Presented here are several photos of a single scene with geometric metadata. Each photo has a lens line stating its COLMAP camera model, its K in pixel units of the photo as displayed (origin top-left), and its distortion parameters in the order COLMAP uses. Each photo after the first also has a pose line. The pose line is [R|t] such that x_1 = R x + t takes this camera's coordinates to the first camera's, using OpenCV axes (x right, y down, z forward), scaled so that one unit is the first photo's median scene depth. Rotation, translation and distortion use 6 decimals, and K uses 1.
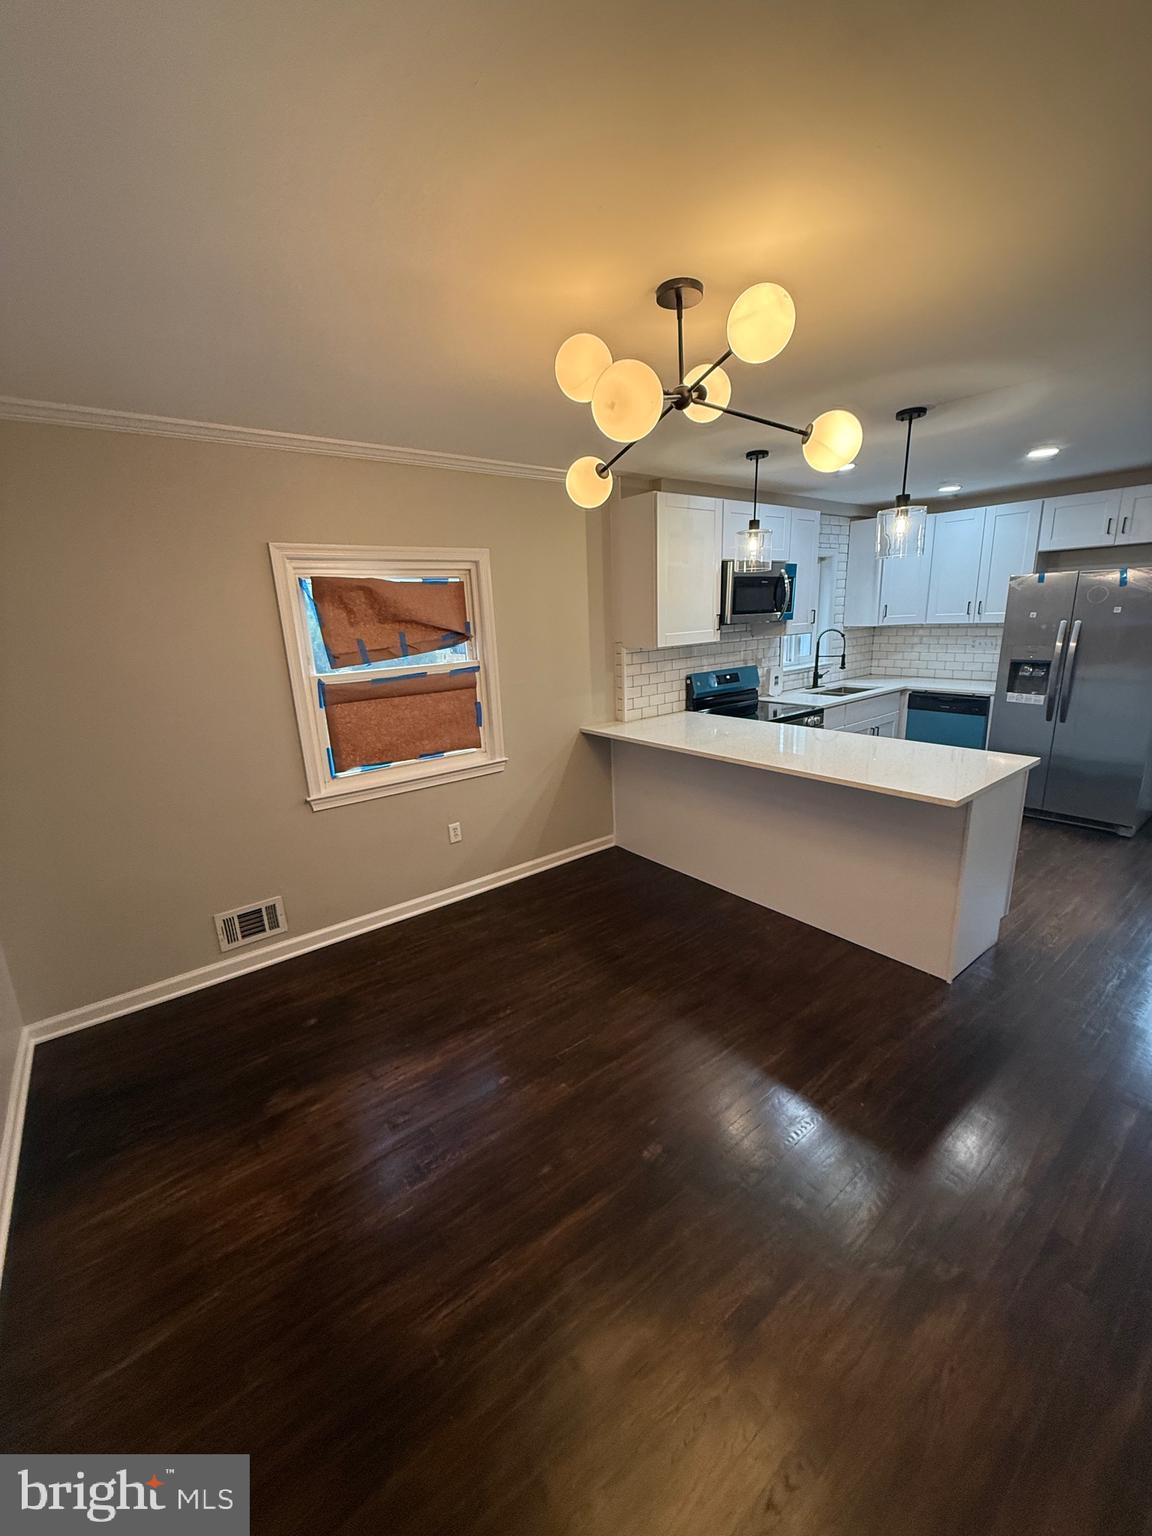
lens RADIAL K [[610.9, 0, 574.2], [0, 610.9, 764.1], [0, 0, 1]] dist [-0.000343, 0.000106]
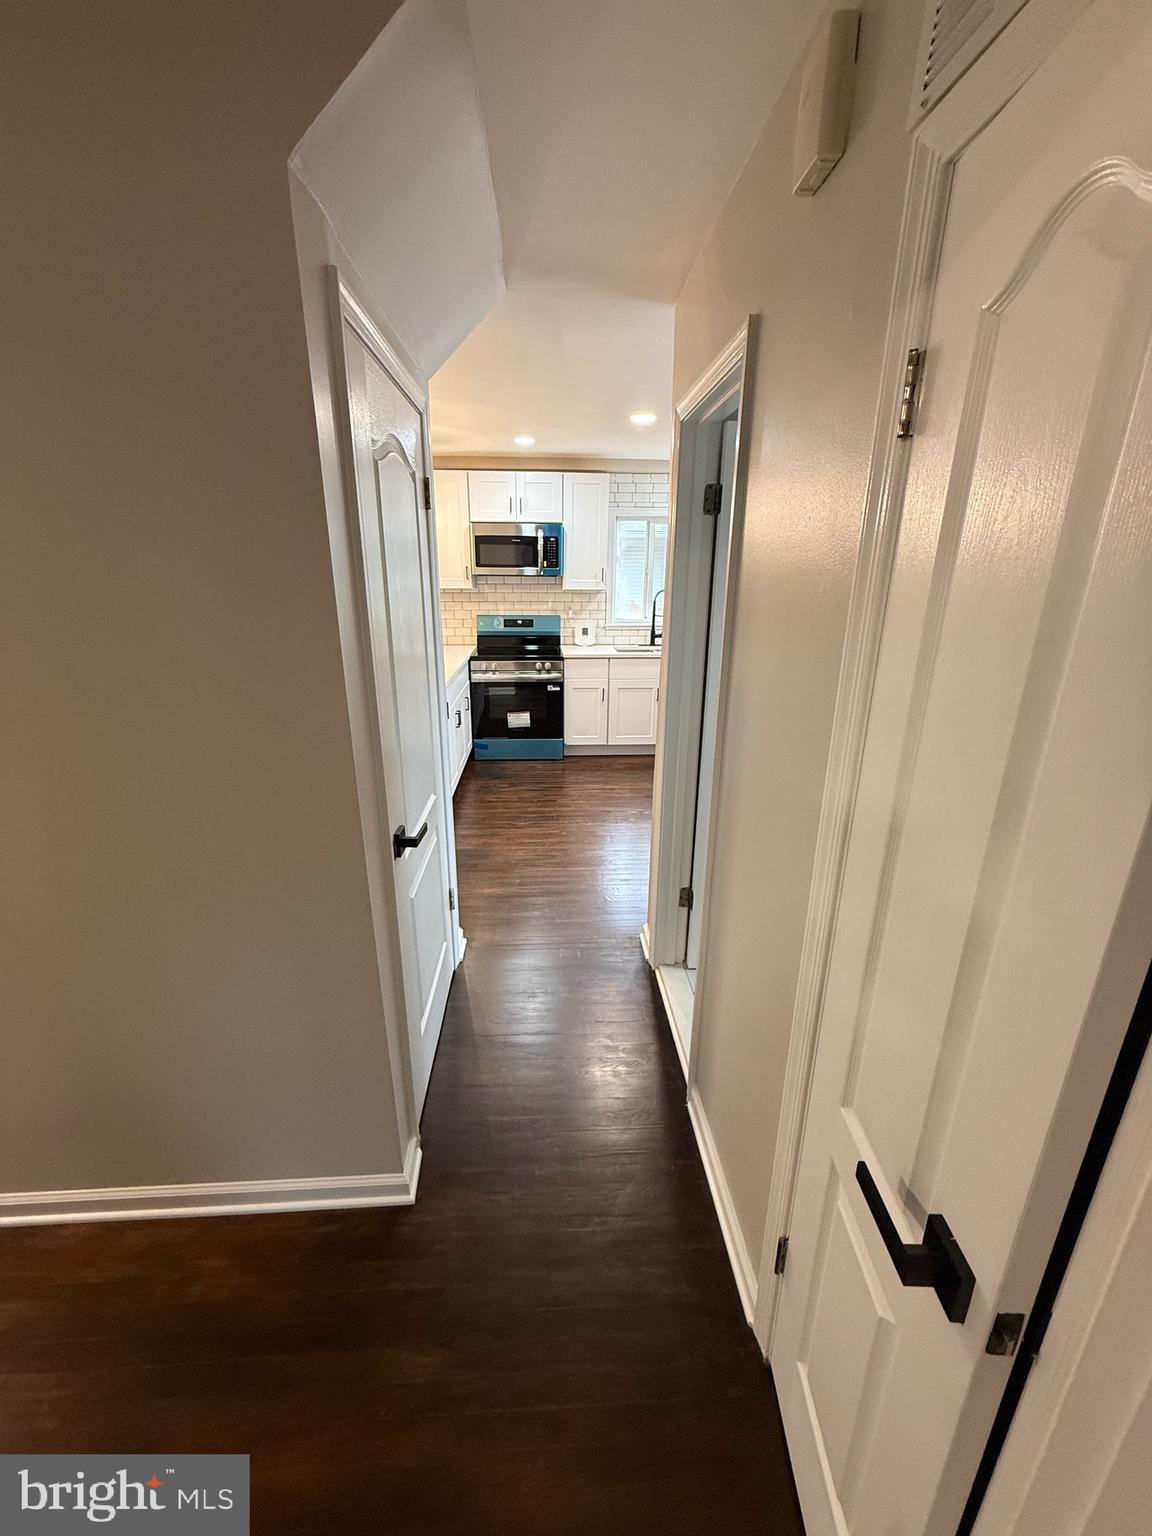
lens RADIAL K [[610.9, 0, 574.2], [0, 610.9, 764.1], [0, 0, 1]] dist [-0.000343, 0.000106]
pose [[0.822595, 0.222682, -0.523211, 1.387137], [-0.181070, 0.974813, 0.130208, -0.064402], [0.539027, -0.012371, 0.842197, 0.077142]]
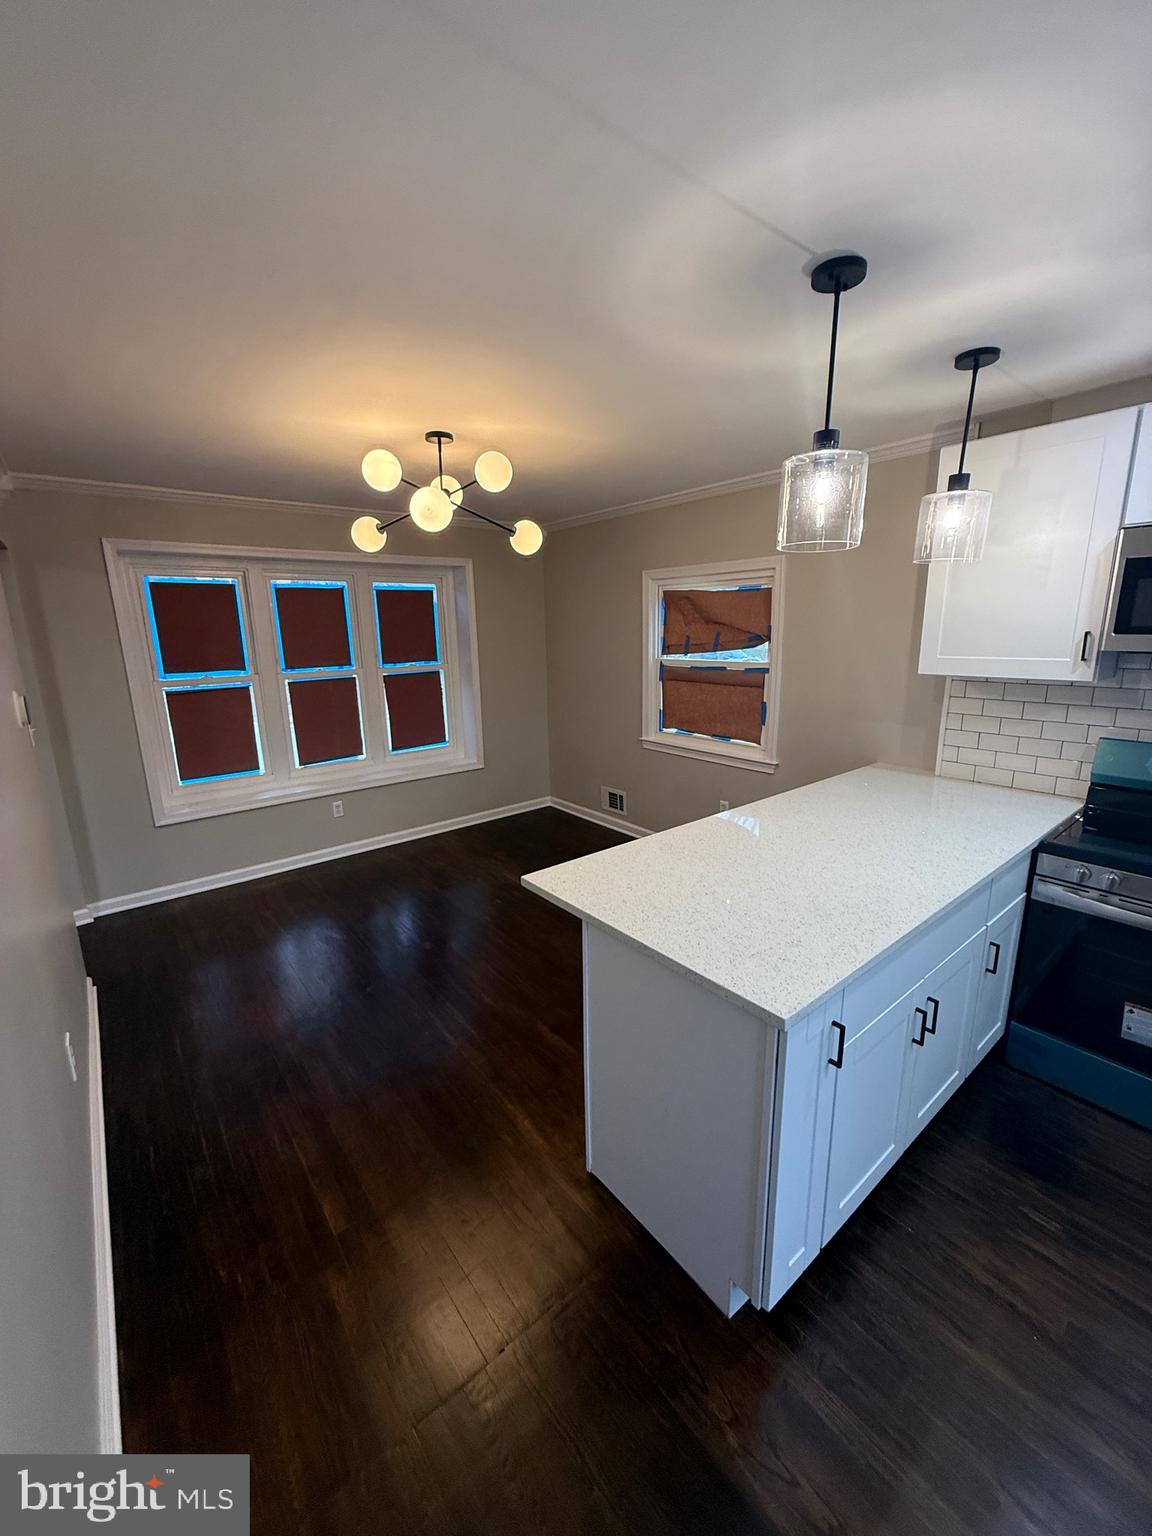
lens RADIAL K [[606.5, 0, 578.4], [0, 606.5, 764.9], [0, 0, 1]] dist [0.000351, 0.000100]
pose [[0.029973, 0.265939, -0.963524, 0.916894], [-0.229199, 0.940101, 0.252344, -0.200303], [0.972918, 0.213276, 0.089131, 0.650634]]
